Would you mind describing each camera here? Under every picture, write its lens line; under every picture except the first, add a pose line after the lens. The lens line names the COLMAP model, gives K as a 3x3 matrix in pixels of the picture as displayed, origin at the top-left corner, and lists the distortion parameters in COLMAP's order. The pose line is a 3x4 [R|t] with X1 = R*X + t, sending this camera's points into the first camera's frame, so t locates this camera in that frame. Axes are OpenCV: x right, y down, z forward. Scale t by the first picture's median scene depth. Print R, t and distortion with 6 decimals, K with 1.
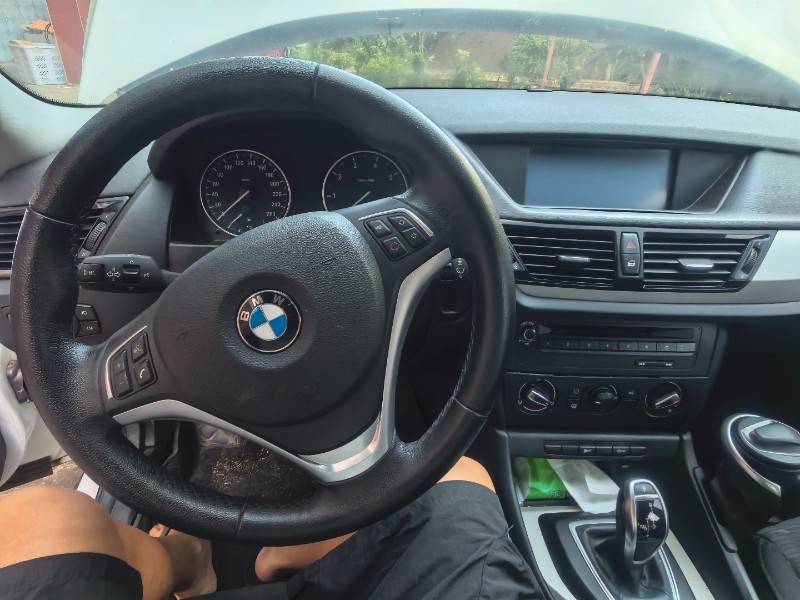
lens RADIAL K [[470.8, 0, 399.9], [0, 470.8, 299.2], [0, 0, 1]] dist [-0.006994, 0.002754]
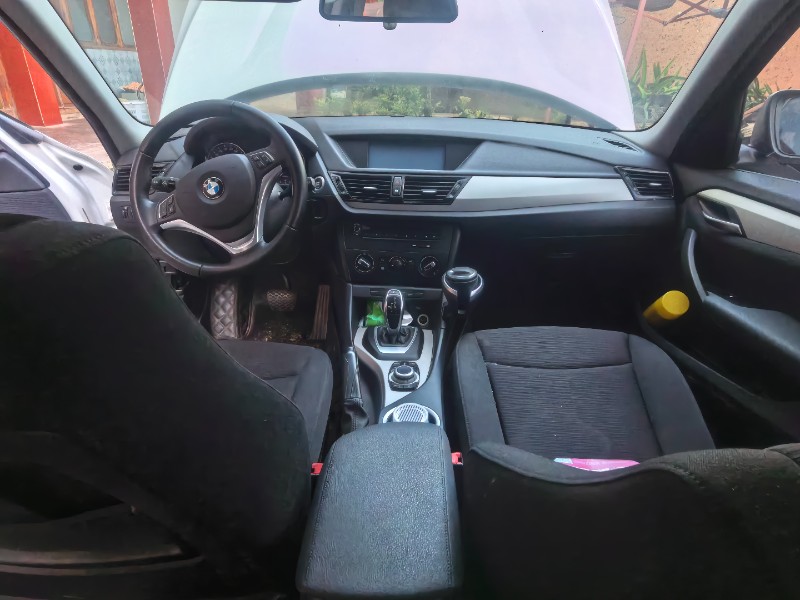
lens RADIAL K [[470.8, 0, 400.3], [0, 470.8, 300.7], [0, 0, 1]] dist [-0.006994, 0.002754]
pose [[0.993922, 0.020984, -0.108072, 0.736836], [-0.029838, 0.996269, -0.080977, 0.580164], [0.105969, 0.083710, 0.990840, -1.038787]]
